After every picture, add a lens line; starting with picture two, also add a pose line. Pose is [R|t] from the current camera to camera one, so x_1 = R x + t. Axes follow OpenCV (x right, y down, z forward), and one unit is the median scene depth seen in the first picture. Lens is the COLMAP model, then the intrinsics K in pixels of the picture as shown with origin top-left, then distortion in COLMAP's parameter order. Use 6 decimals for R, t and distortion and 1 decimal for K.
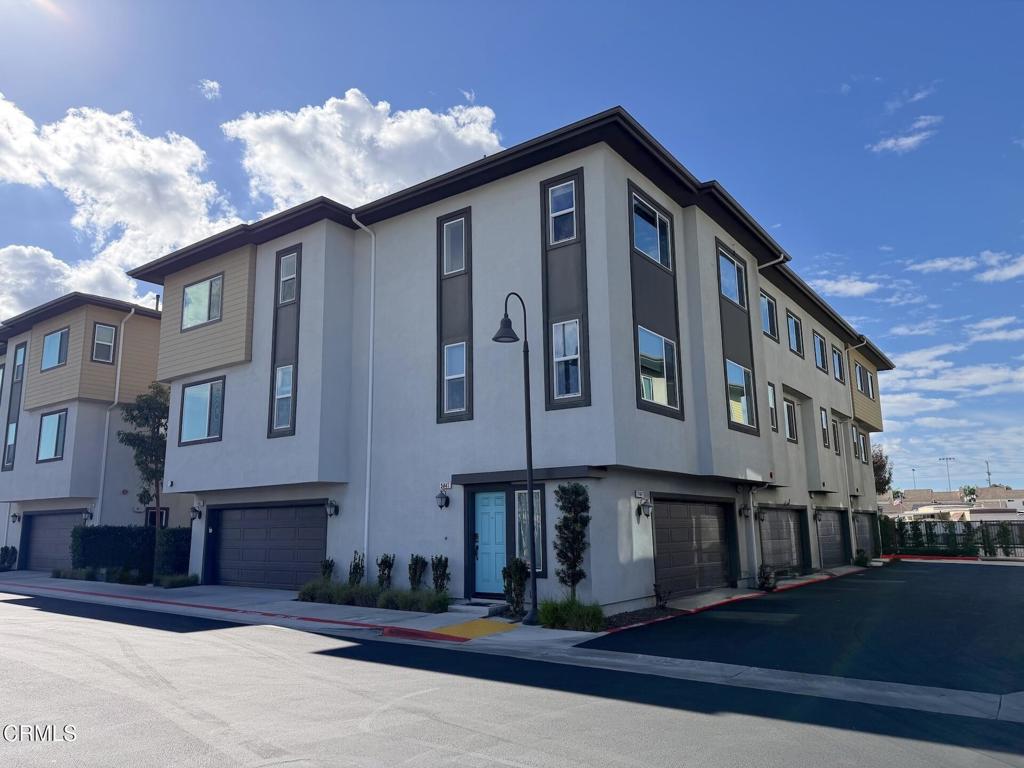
lens RADIAL K [[716.5, 0, 507.2], [0, 716.5, 380.8], [0, 0, 1]] dist [0.082595, 0.000124]
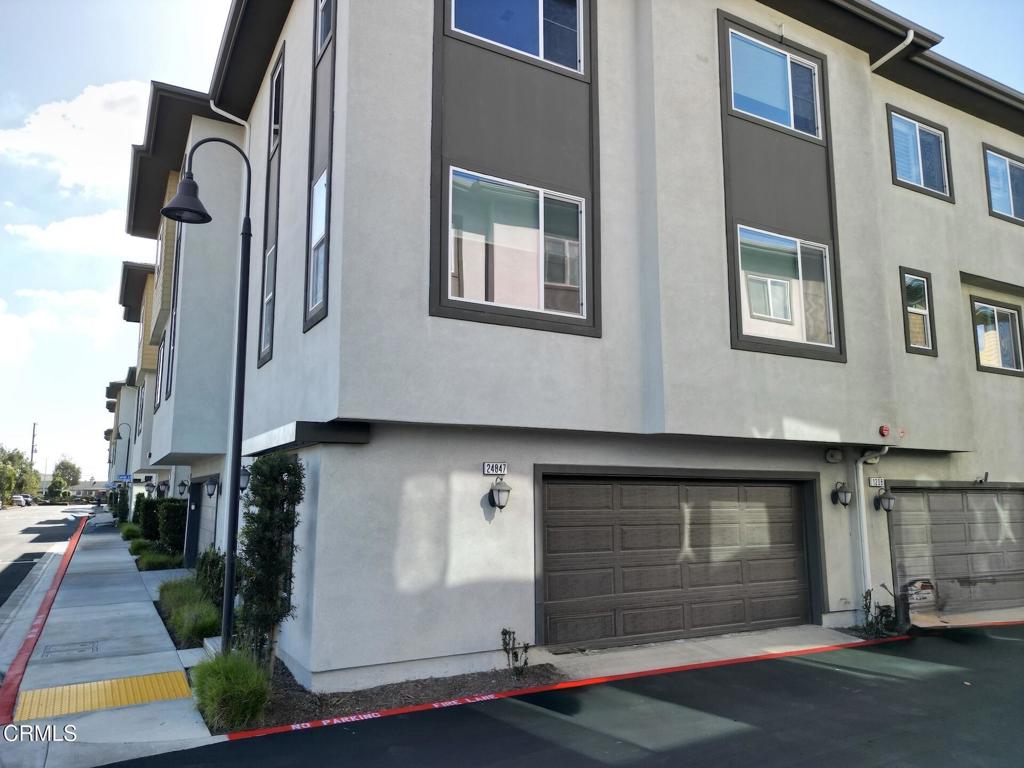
lens RADIAL K [[719.4, 0, 512.0], [0, 719.4, 379.0], [0, 0, 1]] dist [0.042154, -0.028275]
pose [[0.908923, -0.052553, -0.413639, 0.371550], [0.069101, 0.997293, 0.025135, 0.062832], [0.411198, -0.051429, 0.910094, 0.420277]]
